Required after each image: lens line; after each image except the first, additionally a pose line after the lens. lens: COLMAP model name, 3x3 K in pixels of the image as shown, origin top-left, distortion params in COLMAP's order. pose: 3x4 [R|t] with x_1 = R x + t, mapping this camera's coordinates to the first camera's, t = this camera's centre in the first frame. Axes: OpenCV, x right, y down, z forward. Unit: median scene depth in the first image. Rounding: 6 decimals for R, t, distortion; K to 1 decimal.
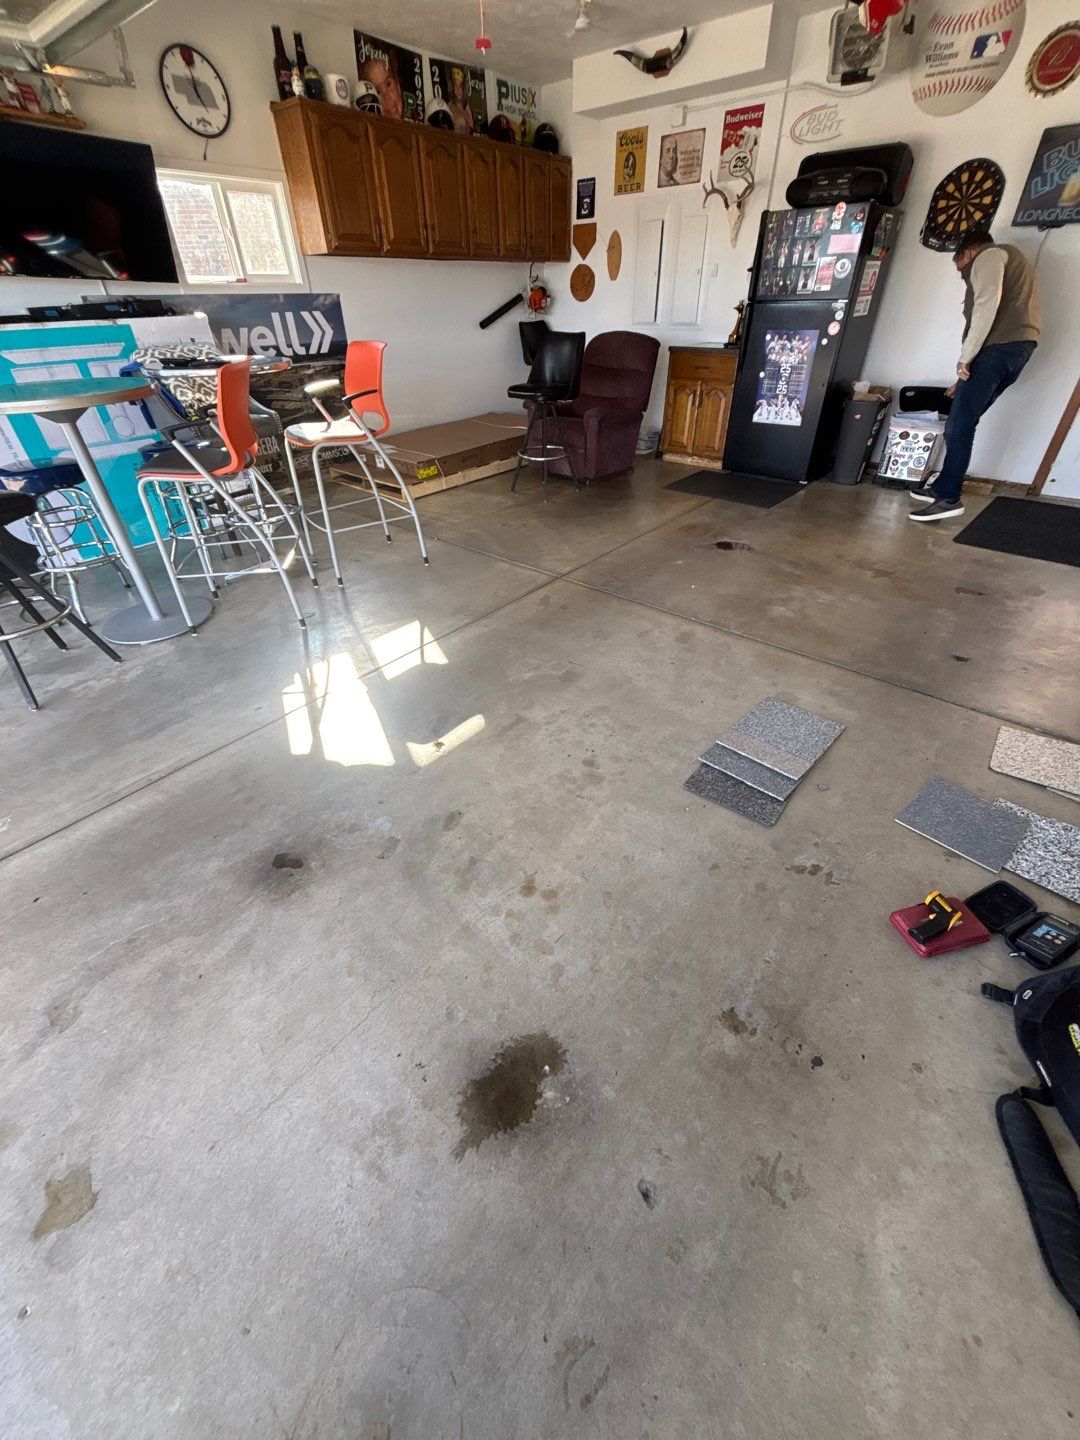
lens RADIAL K [[574.5, 0, 540.0], [0, 574.5, 720.0], [0, 0, 1]] dist [0.000476, -0.000529]
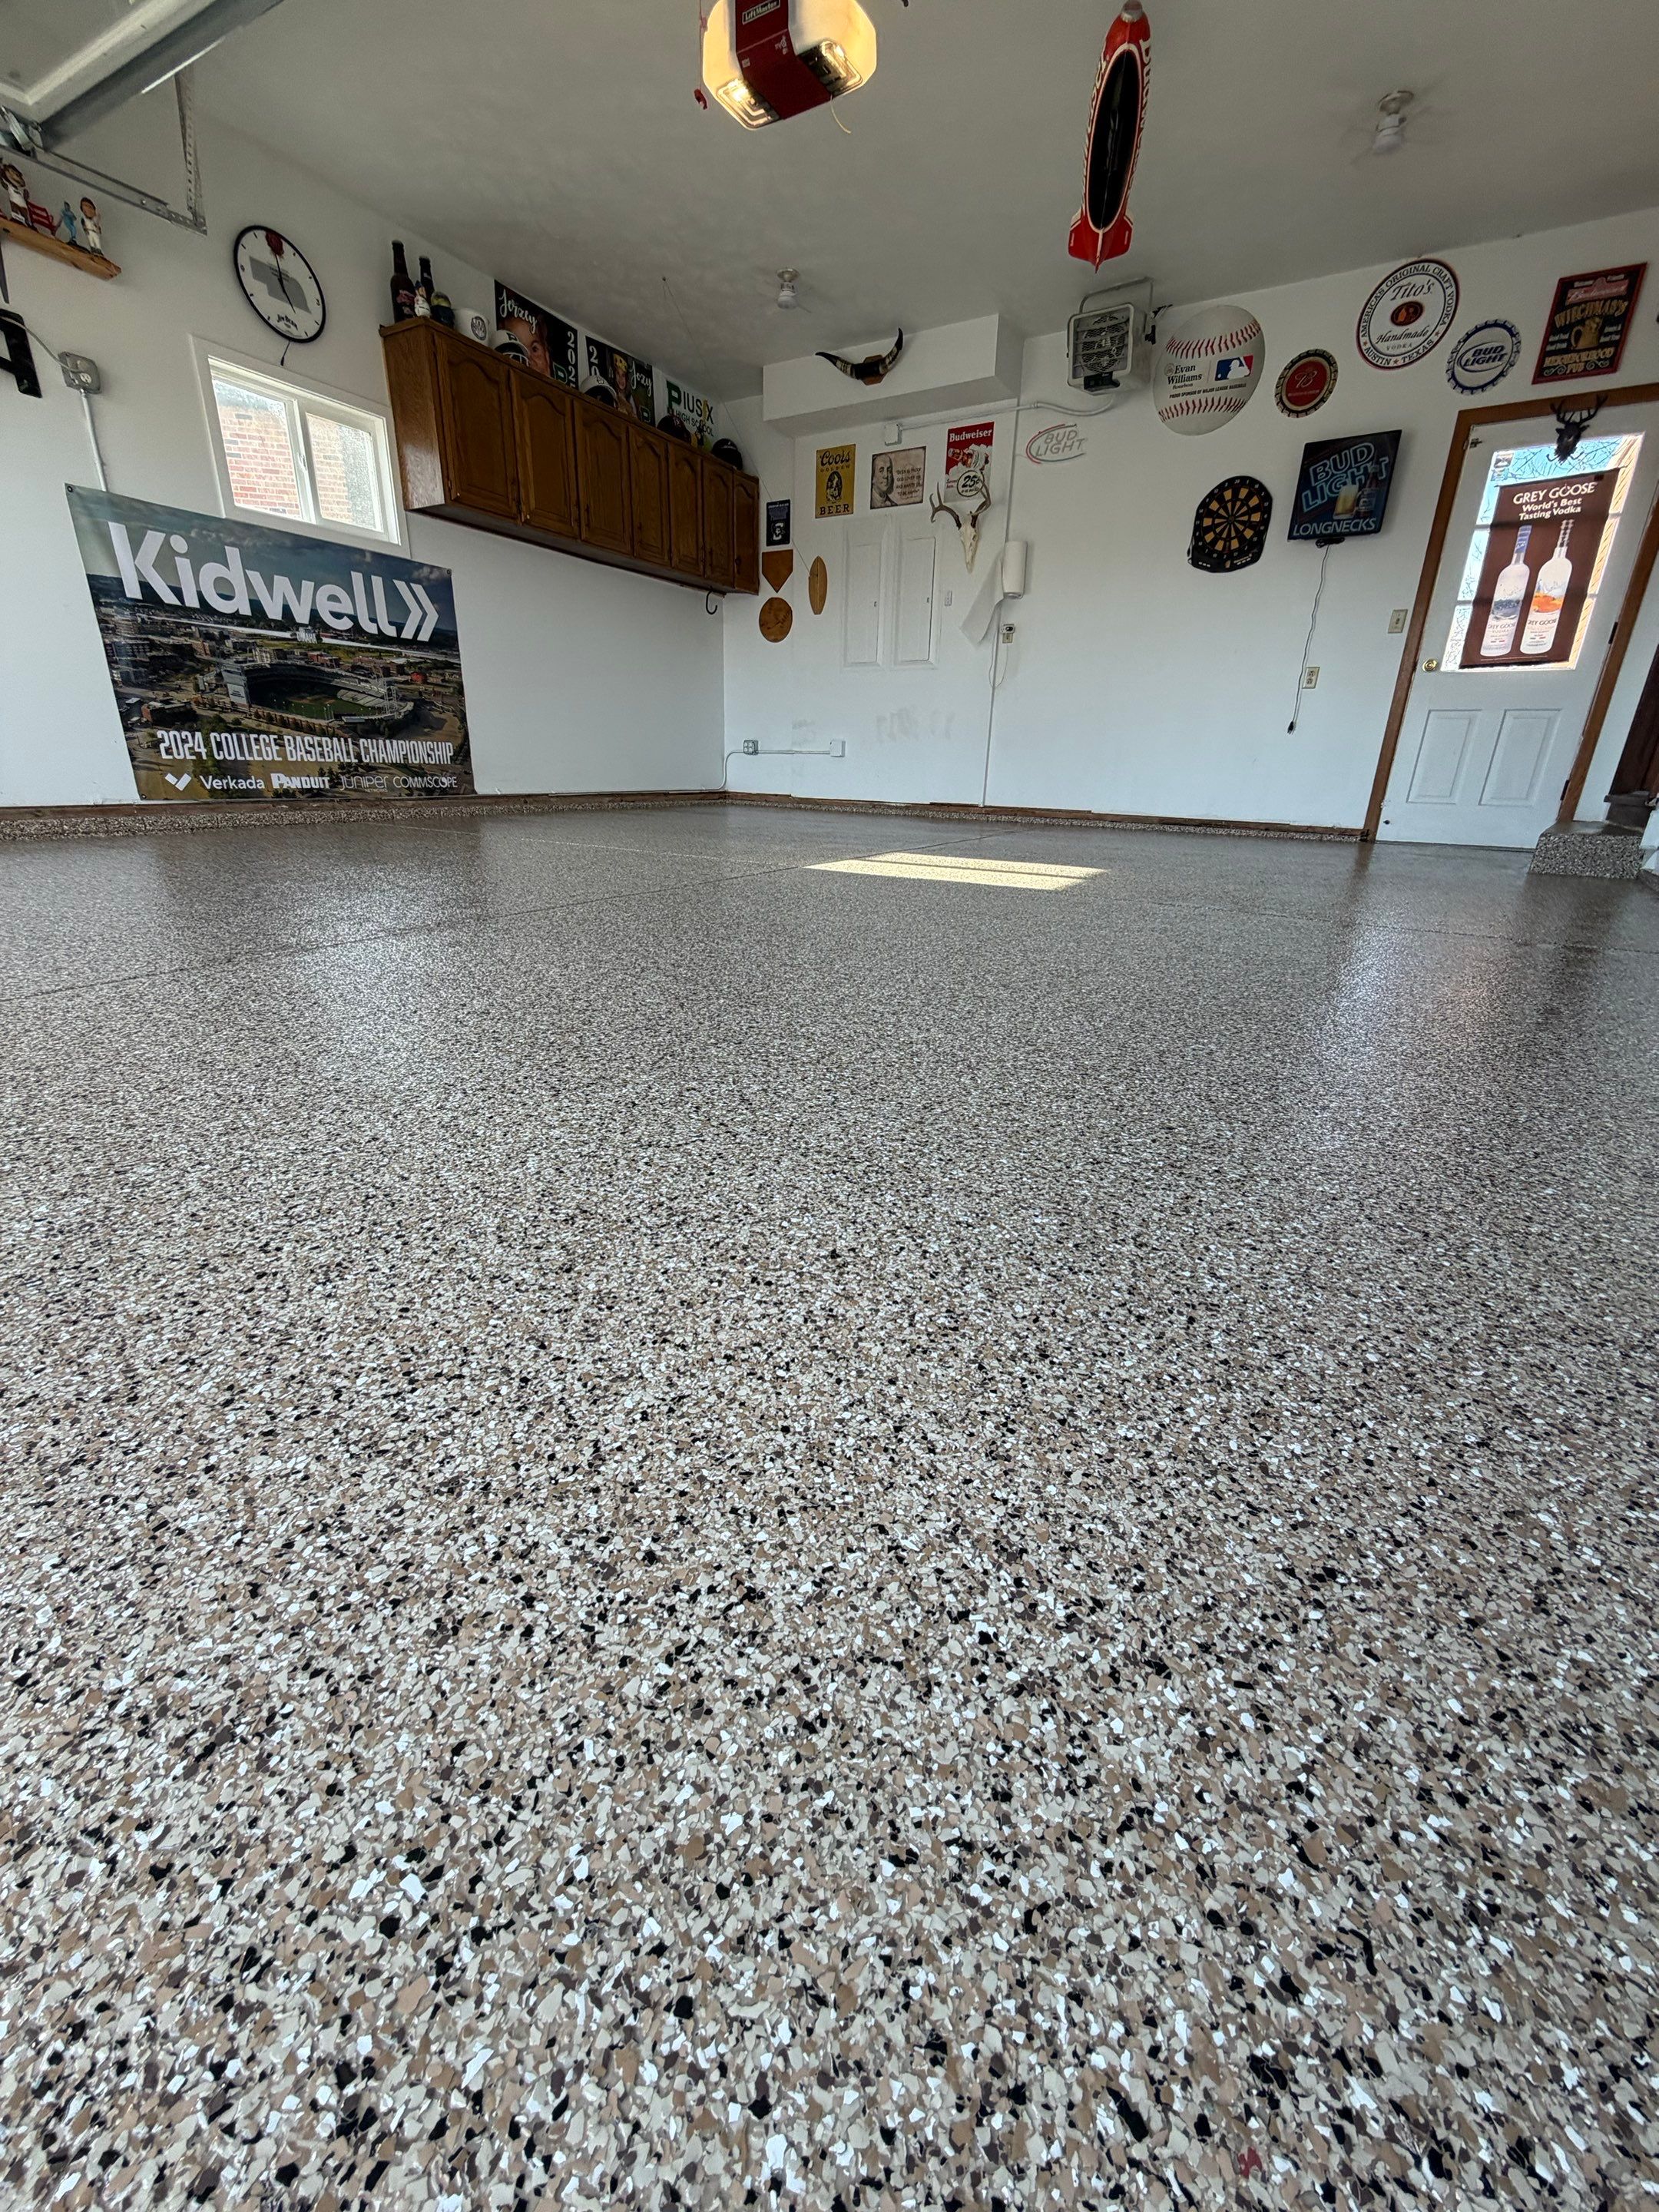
lens RADIAL K [[875.2, 0, 829.5], [0, 875.2, 1106.0], [0, 0, 1]] dist [0.001254, -0.000132]
pose [[0.985509, -0.015606, 0.168903, -0.082334], [0.058241, 0.966354, -0.250536, 0.214378], [-0.159310, 0.256742, 0.953260, 0.056608]]
